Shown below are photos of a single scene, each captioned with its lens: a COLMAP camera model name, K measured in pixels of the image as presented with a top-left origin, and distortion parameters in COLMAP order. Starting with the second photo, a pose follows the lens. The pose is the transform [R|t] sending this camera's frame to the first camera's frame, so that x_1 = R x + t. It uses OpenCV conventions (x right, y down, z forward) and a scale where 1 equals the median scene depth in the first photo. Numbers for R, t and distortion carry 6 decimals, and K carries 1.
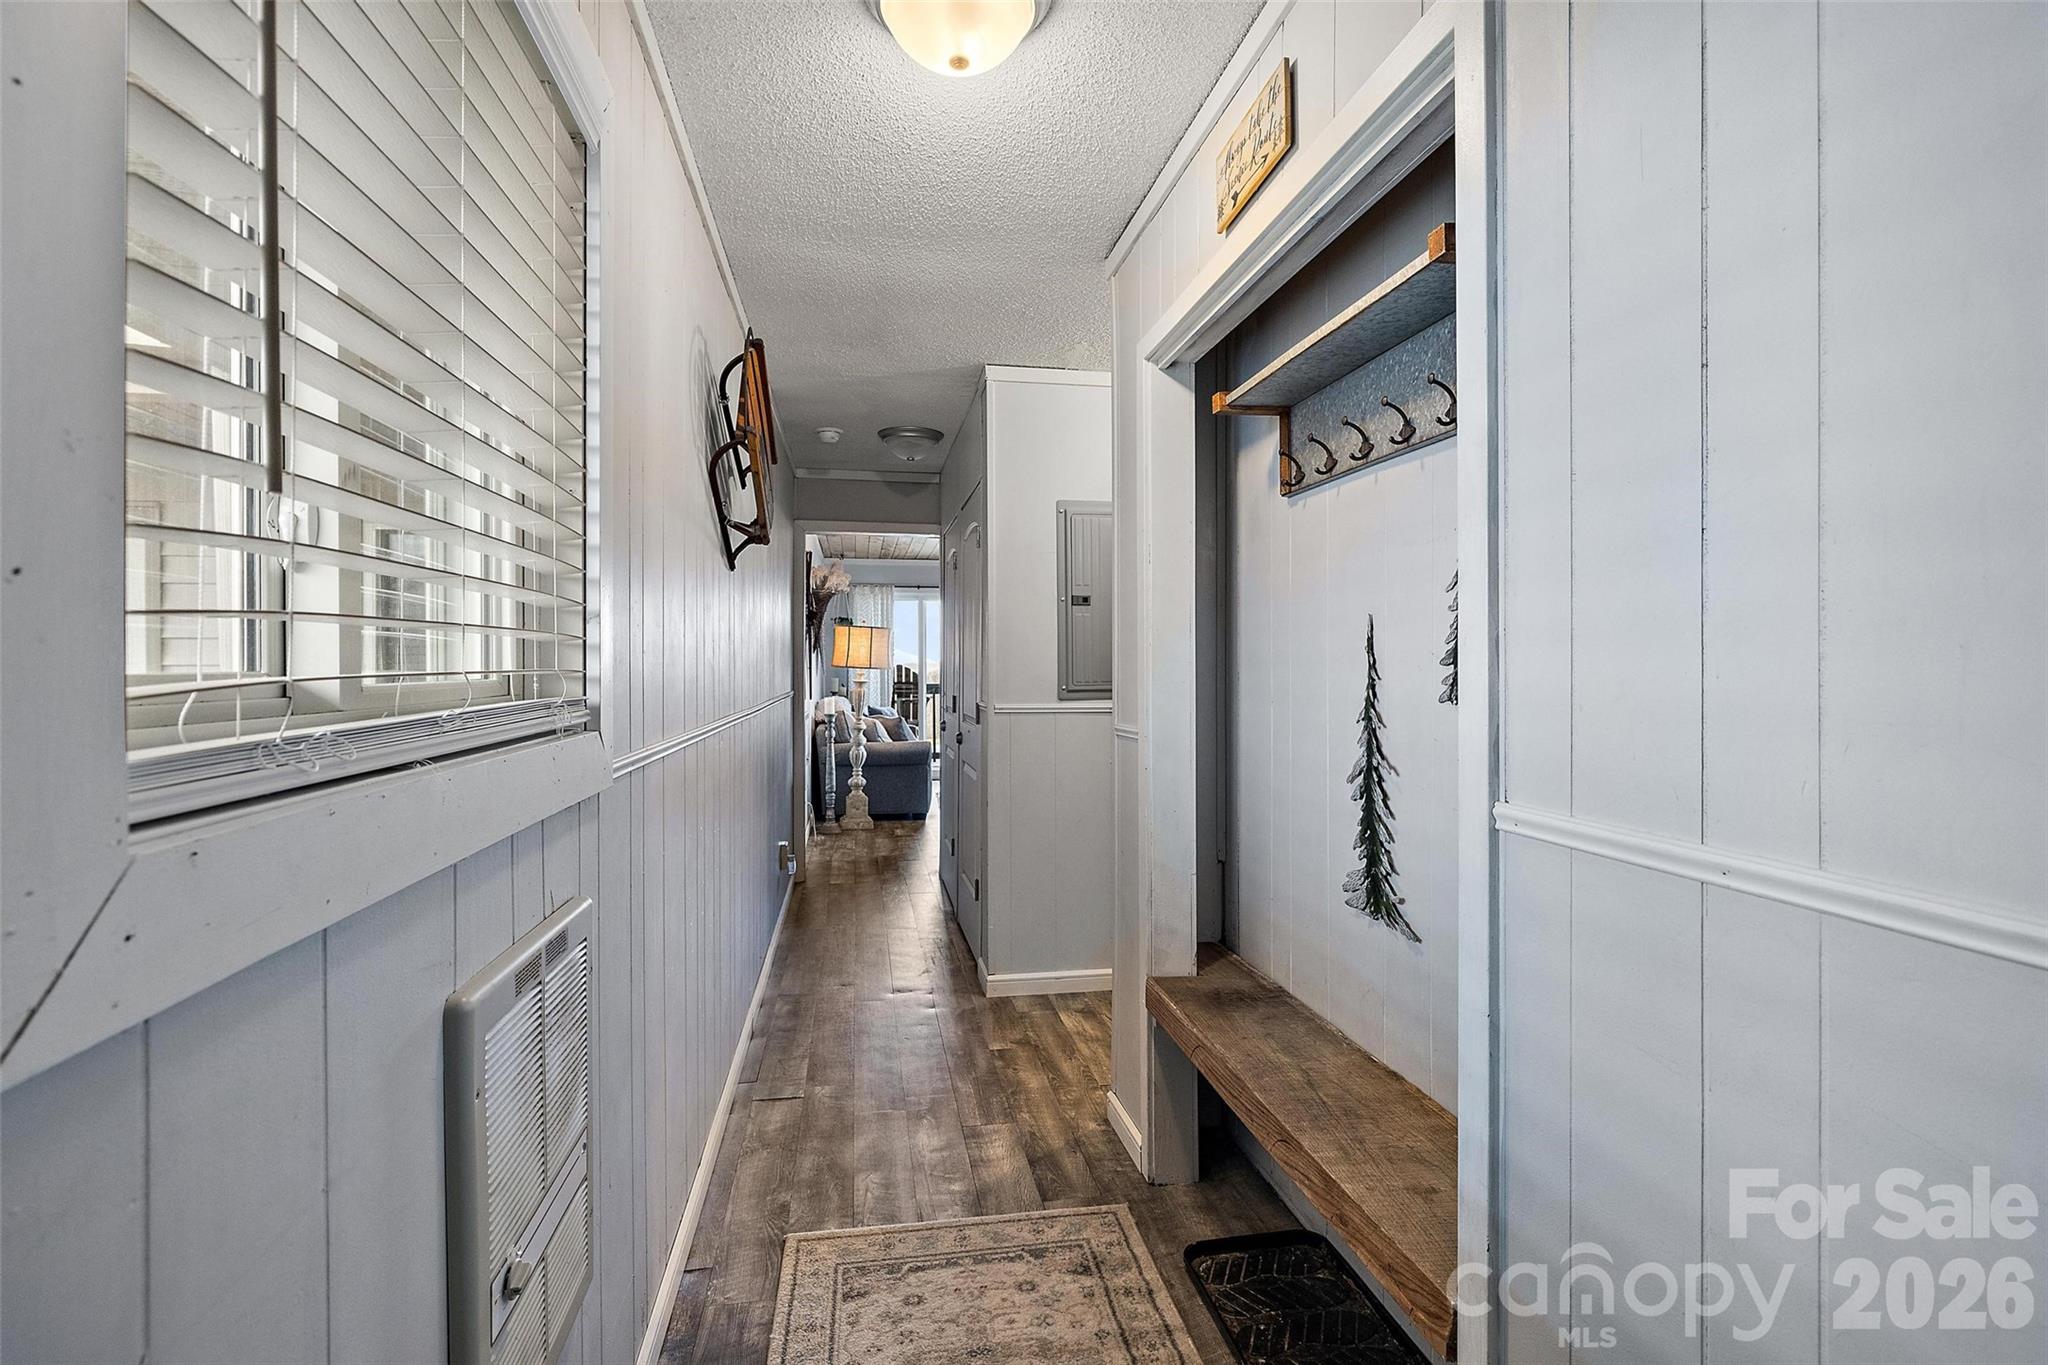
lens RADIAL K [[933.1, 0, 1024.3], [0, 933.1, 679.6], [0, 0, 1]] dist [-0.003890, 0.001402]
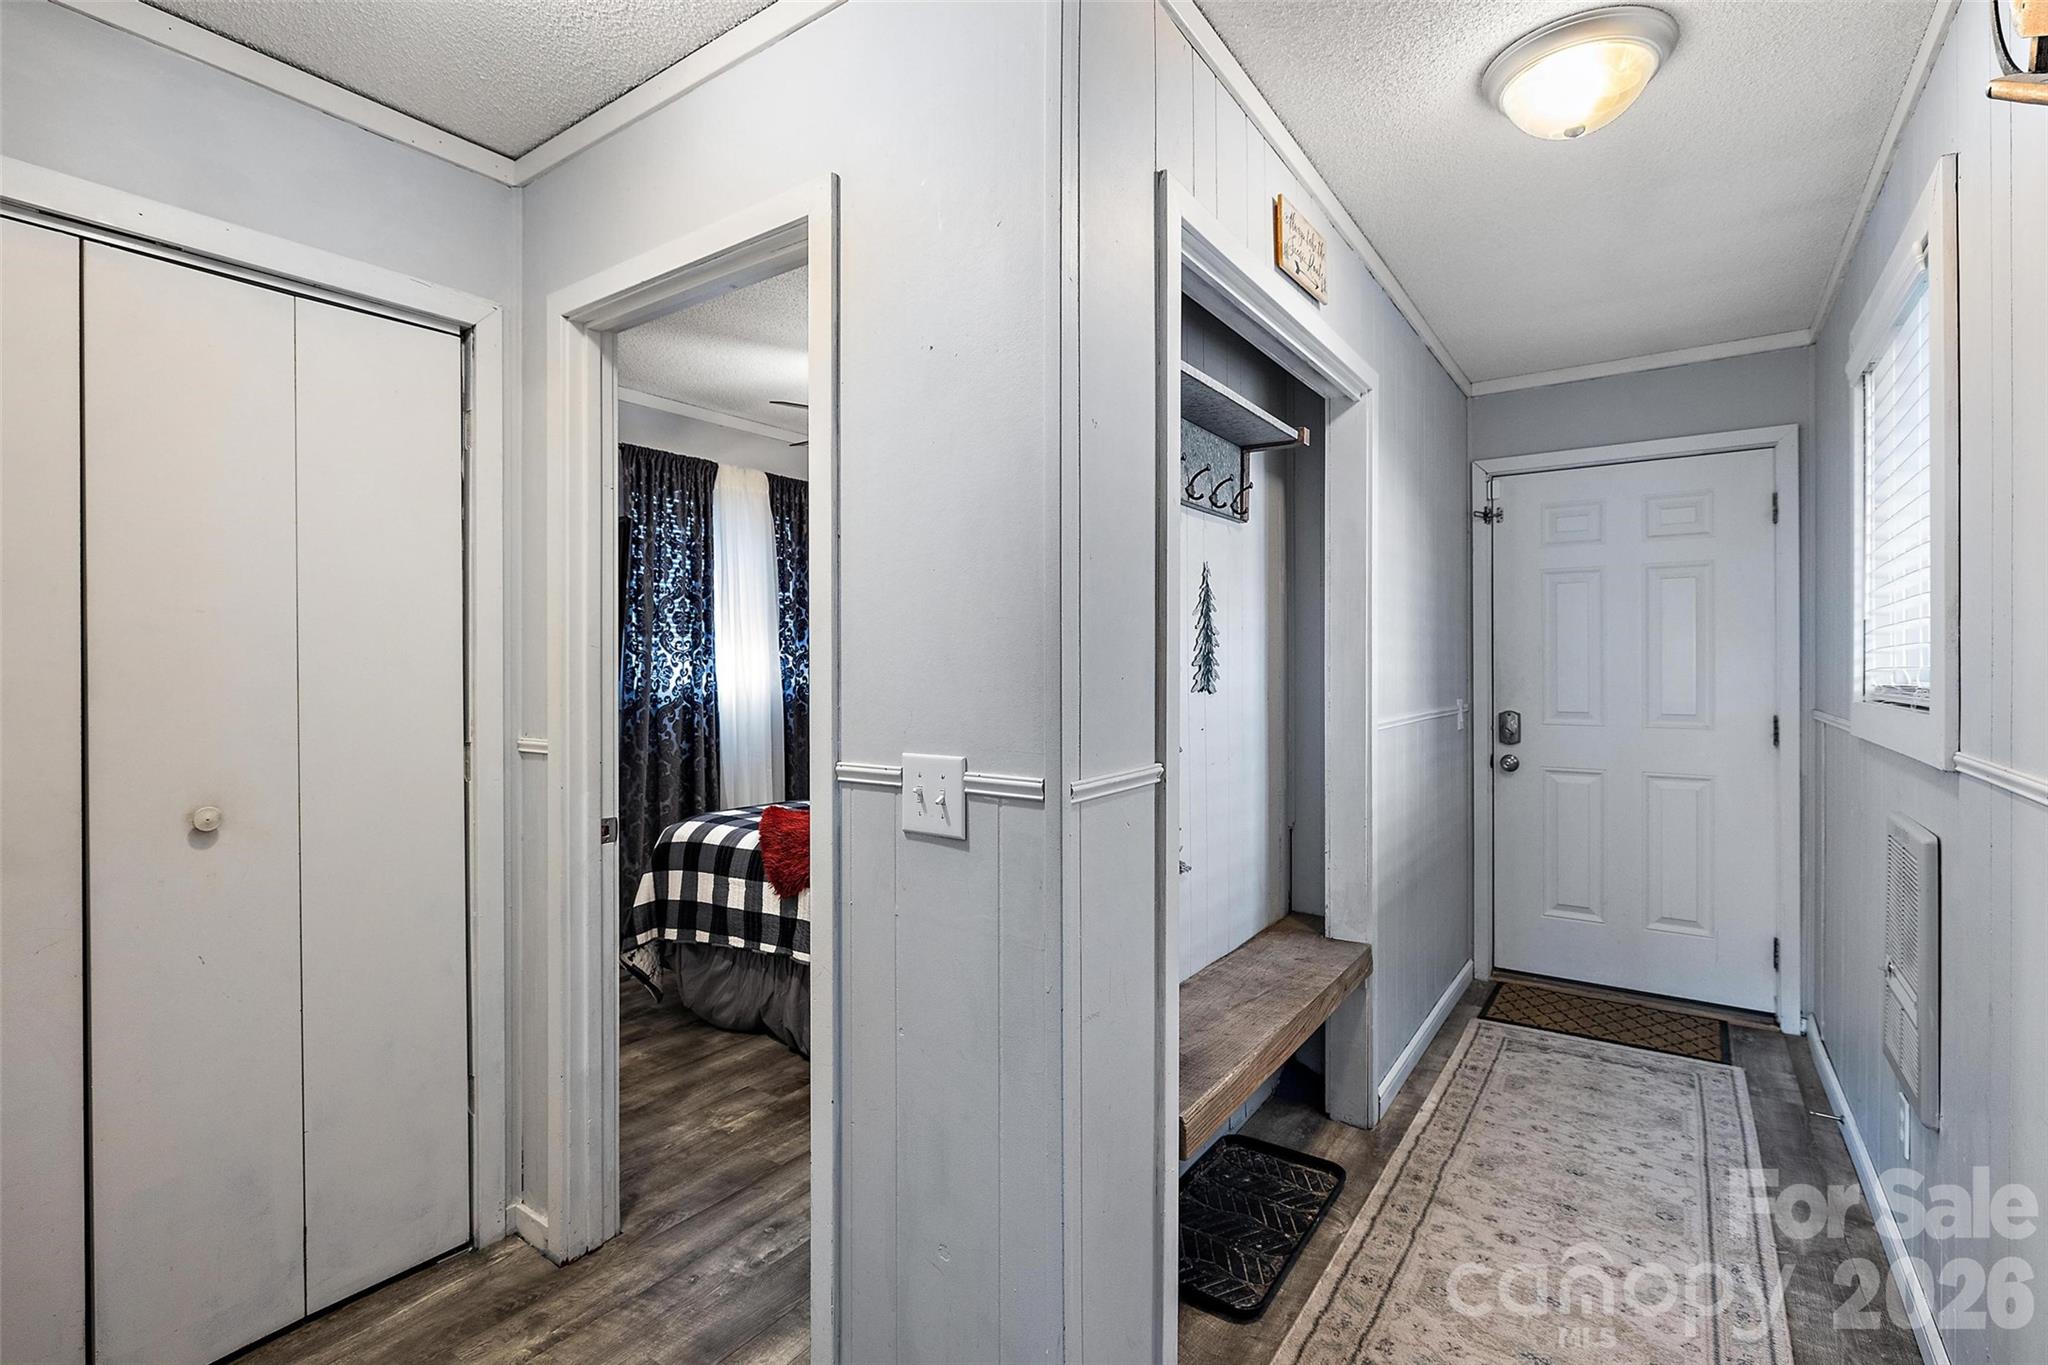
lens RADIAL K [[933.1, 0, 1024.3], [0, 933.1, 679.6], [0, 0, 1]] dist [-0.003890, 0.001402]
pose [[-0.708690, -0.002611, 0.705515, -0.346854], [0.008008, 0.999899, 0.011744, -0.012826], [-0.705474, 0.013973, -0.708598, 2.024977]]
